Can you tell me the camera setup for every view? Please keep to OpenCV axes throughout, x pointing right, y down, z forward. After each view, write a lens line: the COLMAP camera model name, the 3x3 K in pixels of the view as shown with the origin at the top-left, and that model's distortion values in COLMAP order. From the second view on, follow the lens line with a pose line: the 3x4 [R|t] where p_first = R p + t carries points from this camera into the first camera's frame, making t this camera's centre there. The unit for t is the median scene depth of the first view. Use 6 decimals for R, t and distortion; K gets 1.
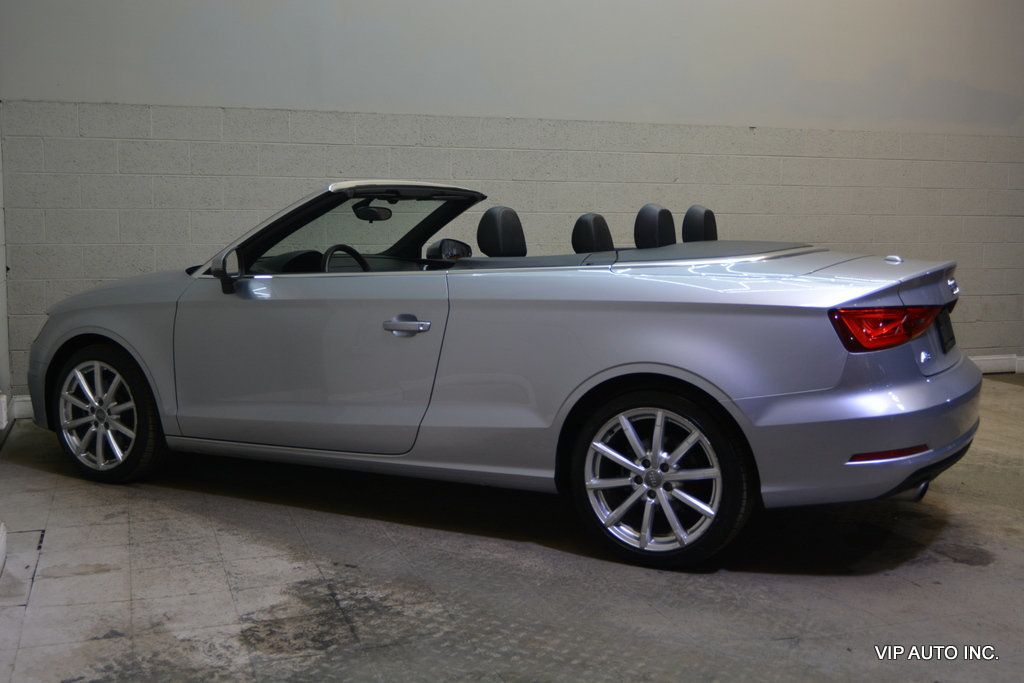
lens RADIAL K [[1119.1, 0, 512.0], [0, 1119.1, 341.5], [0, 0, 1]] dist [-0.003728, 0.010238]
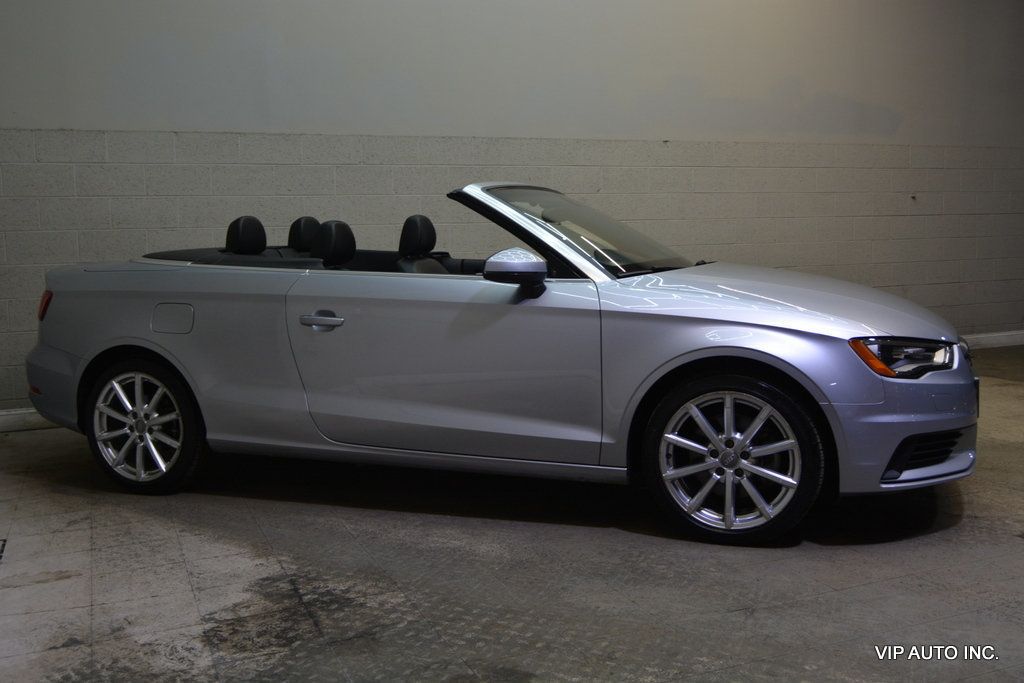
lens RADIAL K [[989.6, 0, 512.0], [0, 989.6, 341.5], [0, 0, 1]] dist [-0.007949, 0.008547]
pose [[0.997302, -0.037599, 0.063046, -0.012101], [0.038060, 0.999257, -0.006124, 0.014275], [-0.062769, 0.008507, 0.997992, 0.089751]]
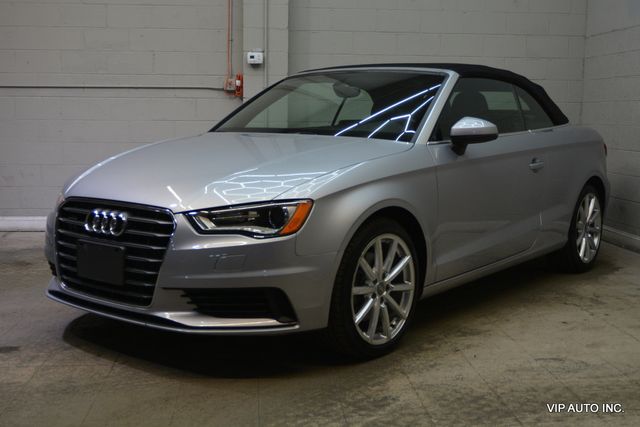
lens RADIAL K [[803.8, 0, 320.0], [0, 803.8, 213.5], [0, 0, 1]] dist [-0.006023, 0.018708]
pose [[-0.258997, 0.110002, -0.959594, 1.496726], [-0.123470, 0.981572, 0.145846, -0.152785], [0.957954, 0.156255, -0.240642, 1.732200]]
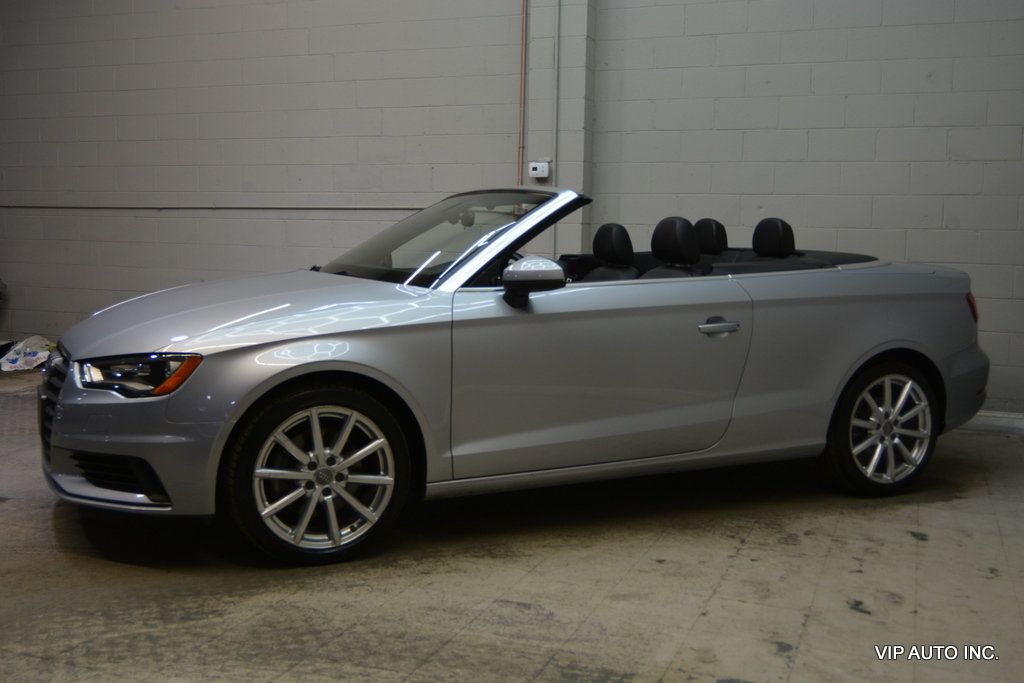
lens RADIAL K [[1082.0, 0, 512.0], [0, 1082.0, 341.5], [0, 0, 1]] dist [0.000280, 0.007212]
pose [[-0.657348, 0.059470, -0.751237, 1.161586], [-0.110227, 0.978572, 0.173917, -0.256084], [0.745482, 0.197131, -0.636707, 2.380311]]
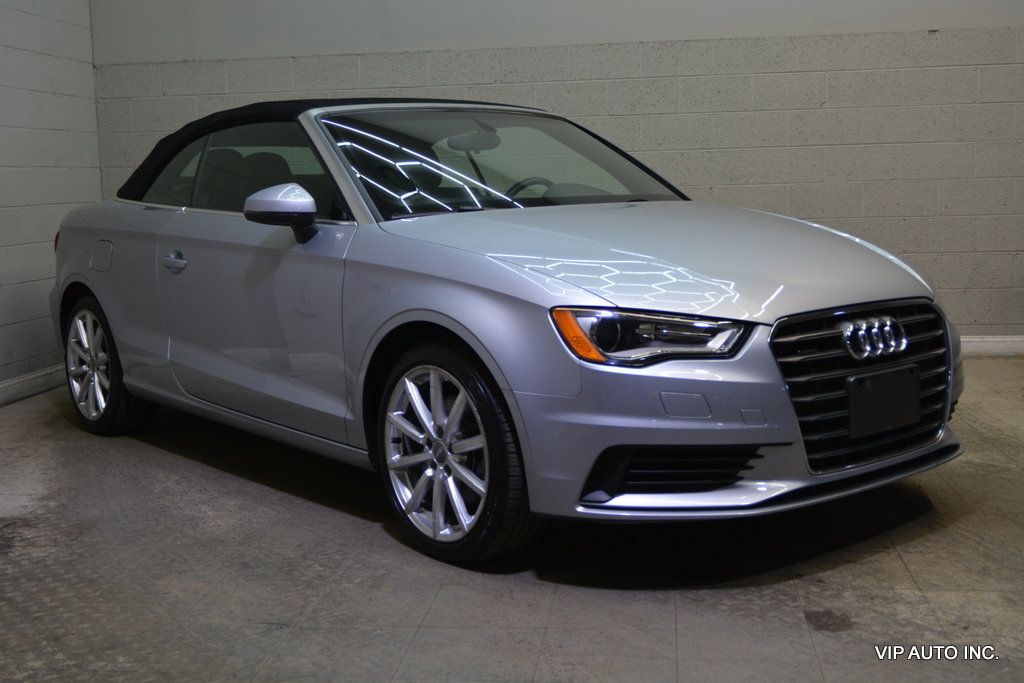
lens RADIAL K [[1233.2, 0, 512.0], [0, 1233.2, 341.5], [0, 0, 1]] dist [-0.004277, 0.014498]
pose [[0.896151, 0.024531, -0.443072, 0.774058], [-0.016262, 0.999616, 0.022452, 0.024475], [0.443452, -0.012915, 0.896205, 0.223133]]
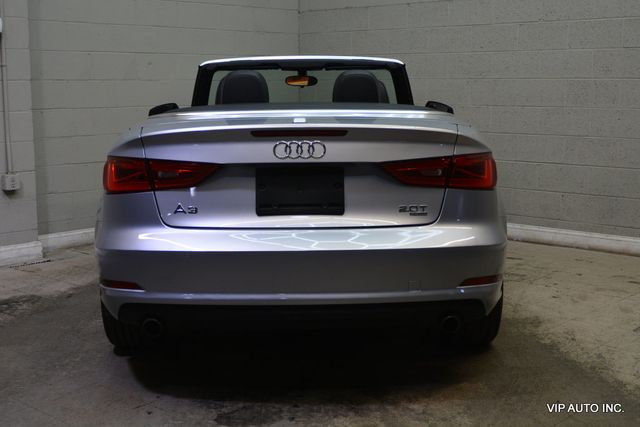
lens RADIAL K [[899.8, 0, 320.0], [0, 899.8, 213.5], [0, 0, 1]] dist [-0.016660, 0.027413]
pose [[0.465237, 0.121234, -0.876845, 1.319237], [-0.096249, 0.991632, 0.086037, -0.077591], [0.879938, 0.044368, 0.473012, 0.782389]]
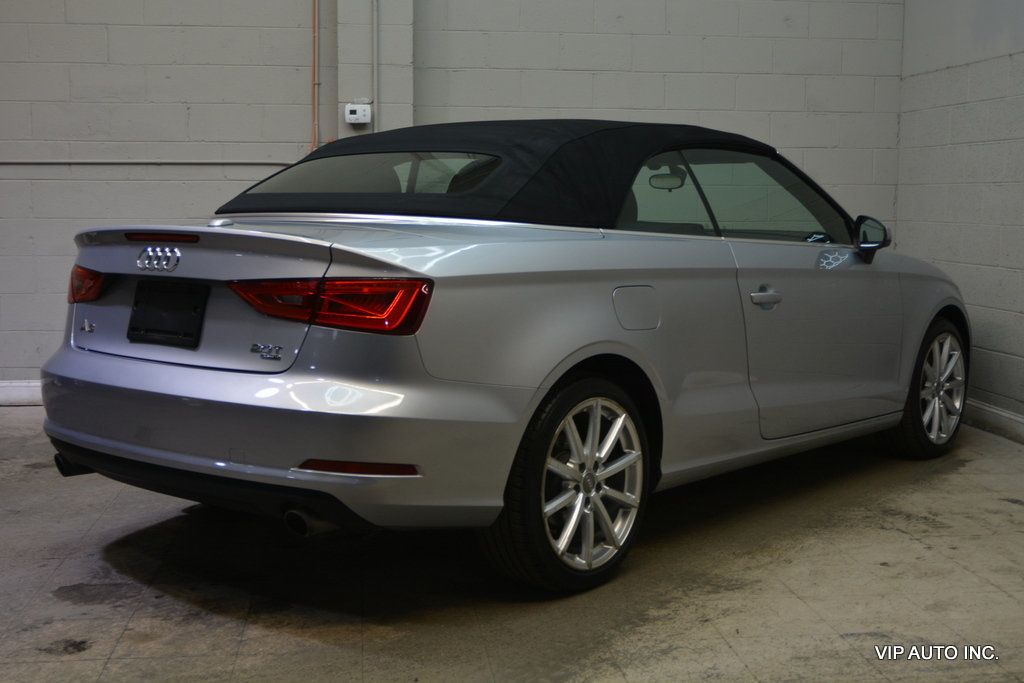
lens RADIAL K [[1286.1, 0, 512.0], [0, 1286.1, 341.5], [0, 0, 1]] dist [-0.006023, 0.018708]
pose [[-0.225354, 0.100875, -0.969041, 1.418344], [-0.120358, 0.984124, 0.130435, -0.164546], [0.966814, 0.146026, -0.209636, 1.709512]]
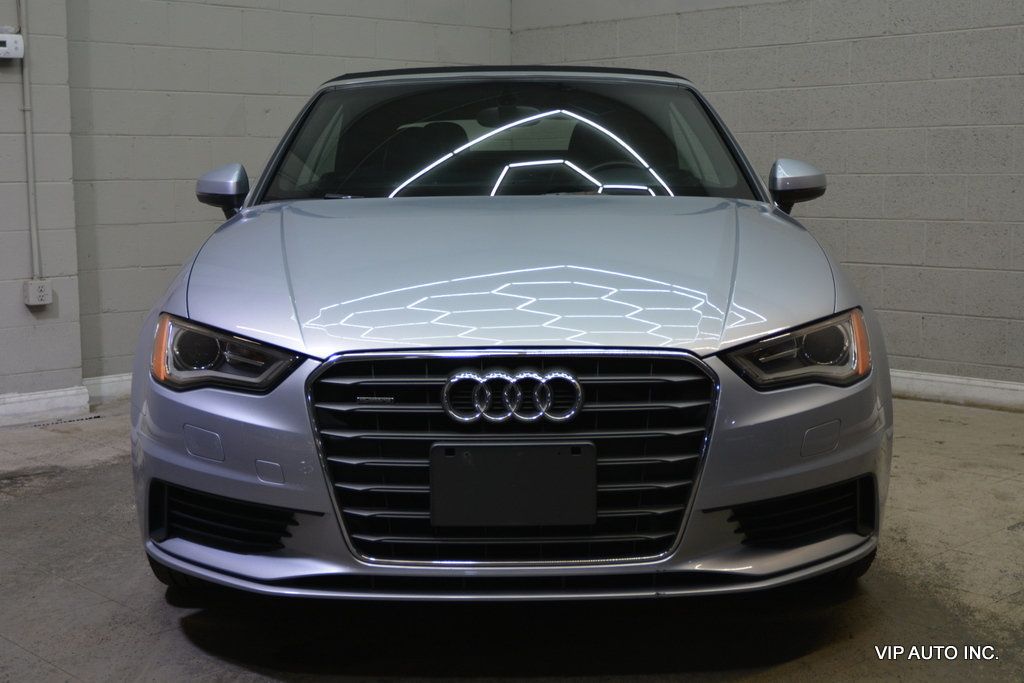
lens RADIAL K [[1403.1, 0, 512.0], [0, 1403.1, 341.5], [0, 0, 1]] dist [0.008446, 0.044152]
pose [[0.406560, 0.104064, -0.907678, 1.329563], [-0.094512, 0.992952, 0.071507, -0.050185], [0.908723, 0.056715, 0.413529, 0.892743]]
